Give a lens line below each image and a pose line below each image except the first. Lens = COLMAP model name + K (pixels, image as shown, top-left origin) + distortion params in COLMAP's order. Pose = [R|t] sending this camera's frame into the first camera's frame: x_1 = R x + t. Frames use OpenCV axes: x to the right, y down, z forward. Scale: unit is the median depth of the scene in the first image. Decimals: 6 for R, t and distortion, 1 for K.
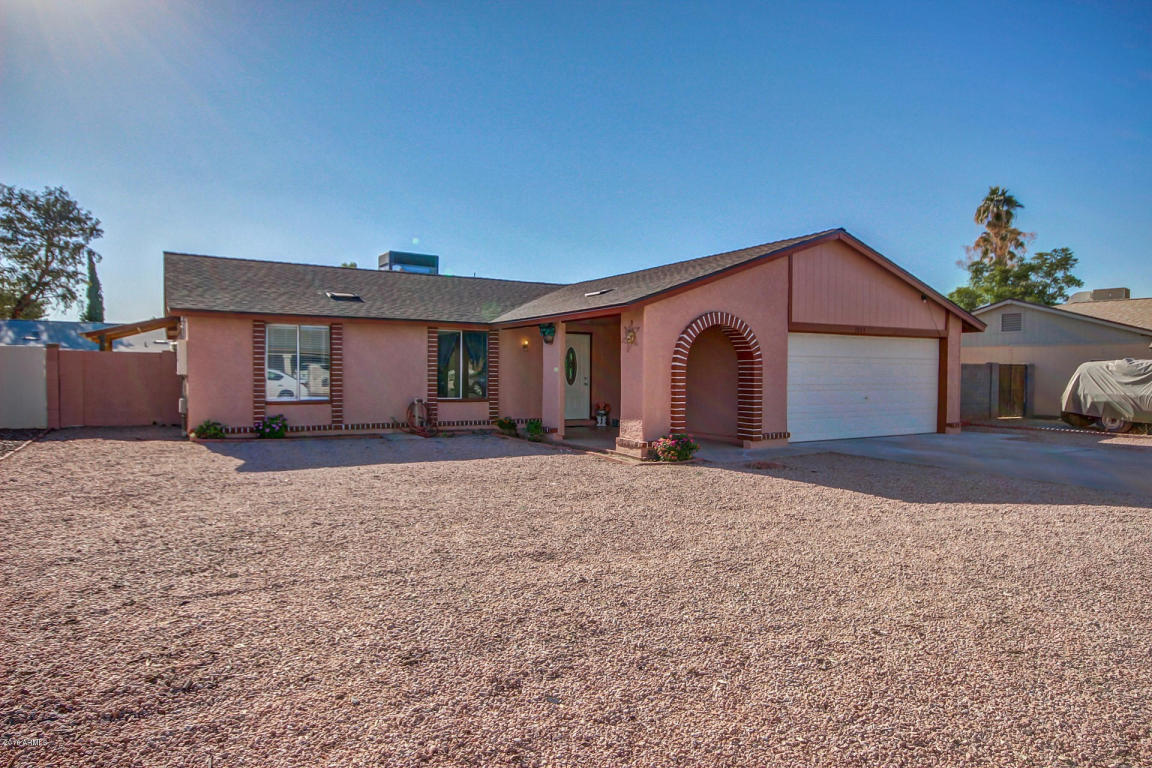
lens RADIAL K [[685.9, 0, 576.4], [0, 685.9, 381.3], [0, 0, 1]] dist [0.032275, 0.000136]
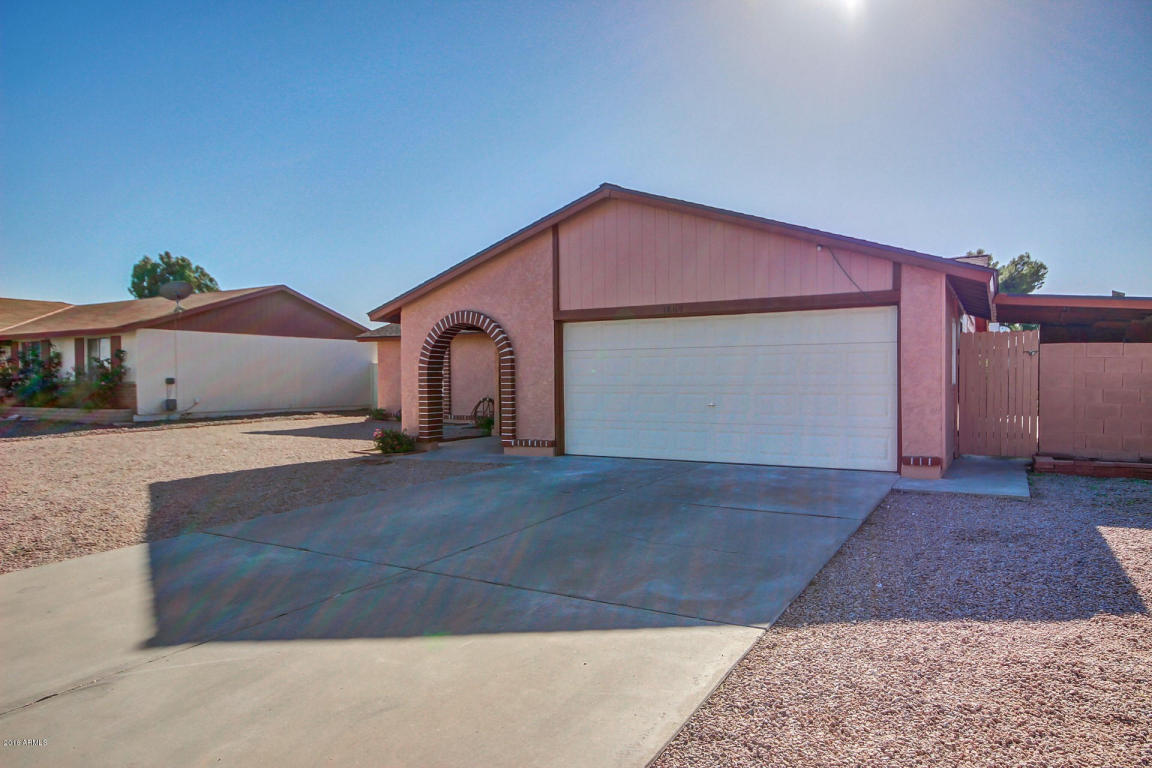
lens RADIAL K [[742.0, 0, 576.8], [0, 742.0, 389.7], [0, 0, 1]] dist [-0.006216, 0.000043]
pose [[0.491867, 0.003770, -0.870662, 1.071041], [-0.004284, 0.999989, 0.001910, 0.008207], [0.870660, 0.002791, 0.491877, 0.549158]]
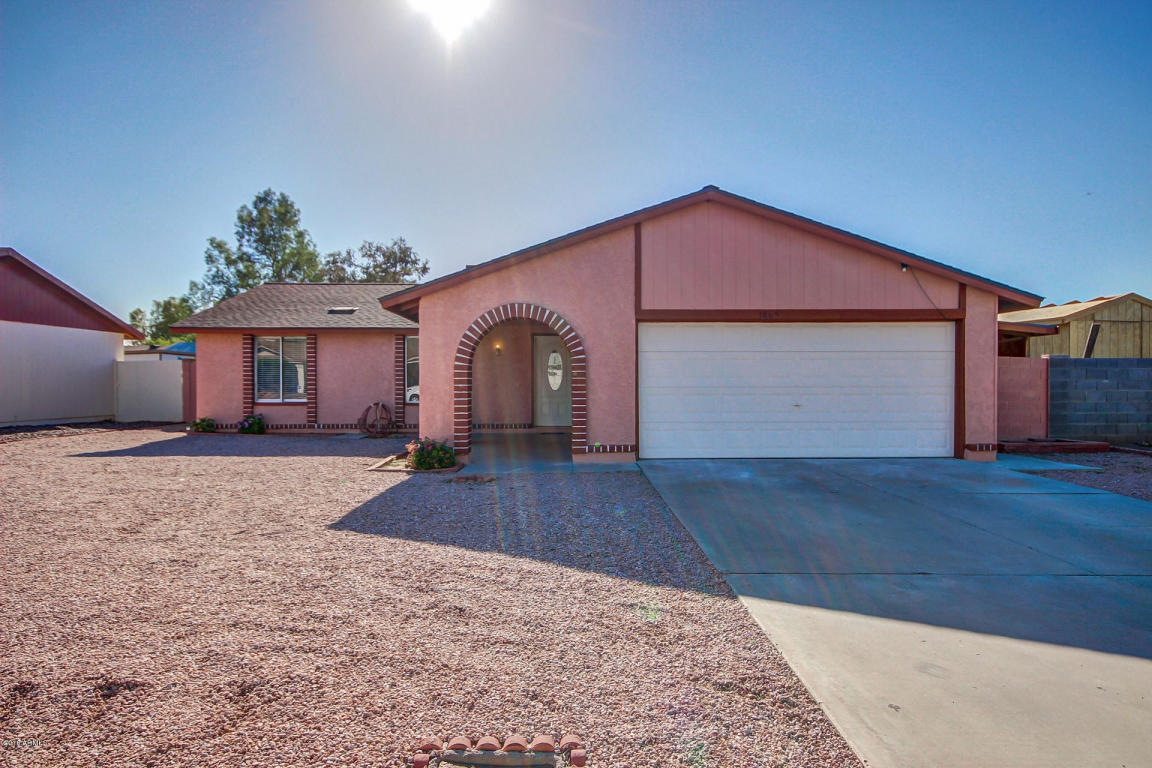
lens RADIAL K [[685.9, 0, 578.6], [0, 685.9, 377.8], [0, 0, 1]] dist [0.032275, 0.000136]
pose [[0.870464, -0.009208, -0.492146, 0.620210], [0.000338, 0.999836, -0.018110, 0.008548], [0.492232, 0.015597, 0.870324, 0.249350]]
